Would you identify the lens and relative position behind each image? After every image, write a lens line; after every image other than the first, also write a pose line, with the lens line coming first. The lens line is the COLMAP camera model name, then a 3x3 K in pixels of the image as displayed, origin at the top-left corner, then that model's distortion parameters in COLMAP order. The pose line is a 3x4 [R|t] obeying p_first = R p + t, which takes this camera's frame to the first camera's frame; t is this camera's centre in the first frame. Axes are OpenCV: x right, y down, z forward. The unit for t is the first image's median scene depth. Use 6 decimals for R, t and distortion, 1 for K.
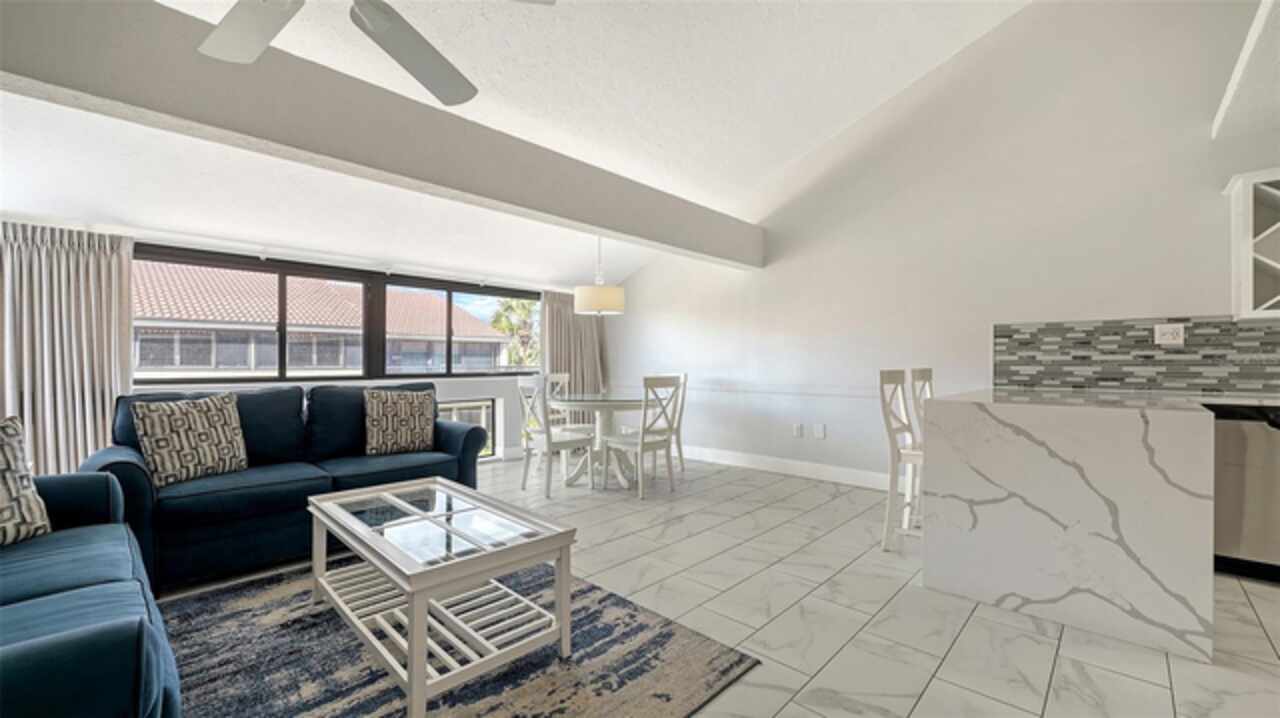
lens RADIAL K [[520.4, 0, 642.8], [0, 520.4, 368.9], [0, 0, 1]] dist [-0.002497, -0.000232]
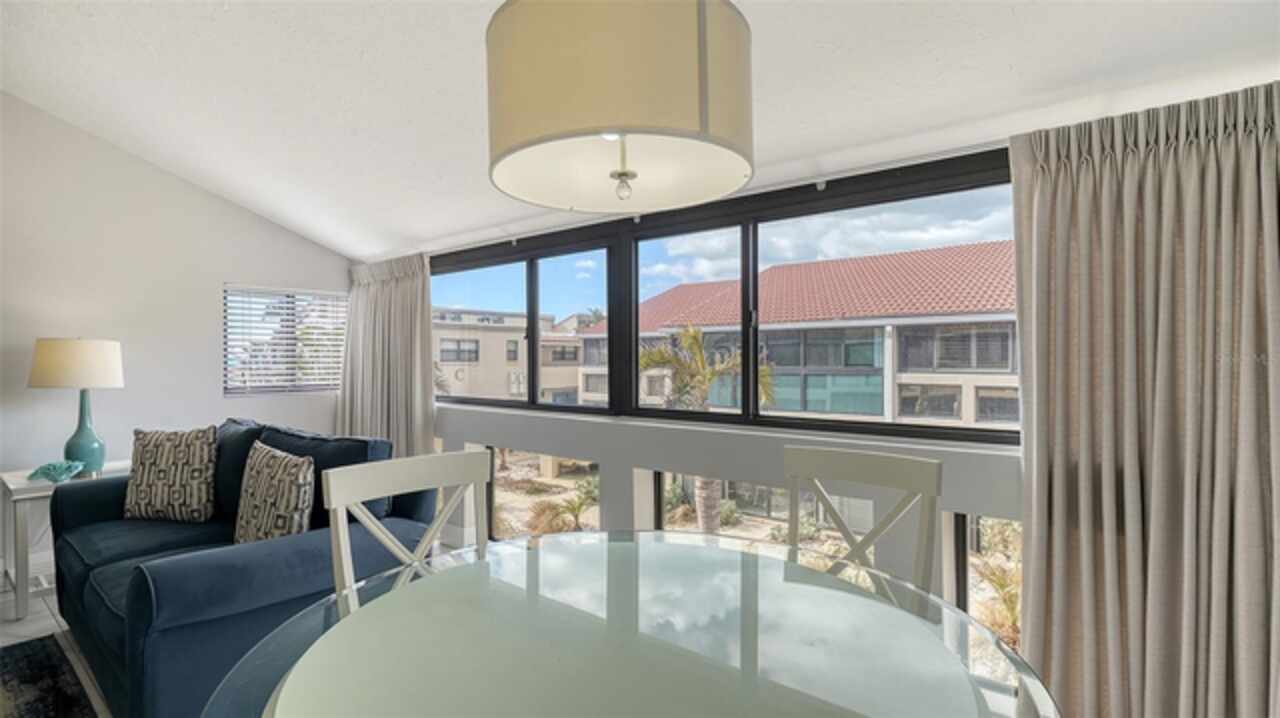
lens RADIAL K [[592.0, 0, 643.2], [0, 592.0, 357.7], [0, 0, 1]] dist [0.000197, -0.000013]
pose [[0.090749, 0.000232, -0.995874, 0.169236], [-0.008994, 0.999959, -0.000586, -0.055086], [0.995833, 0.009010, 0.090748, 1.283781]]
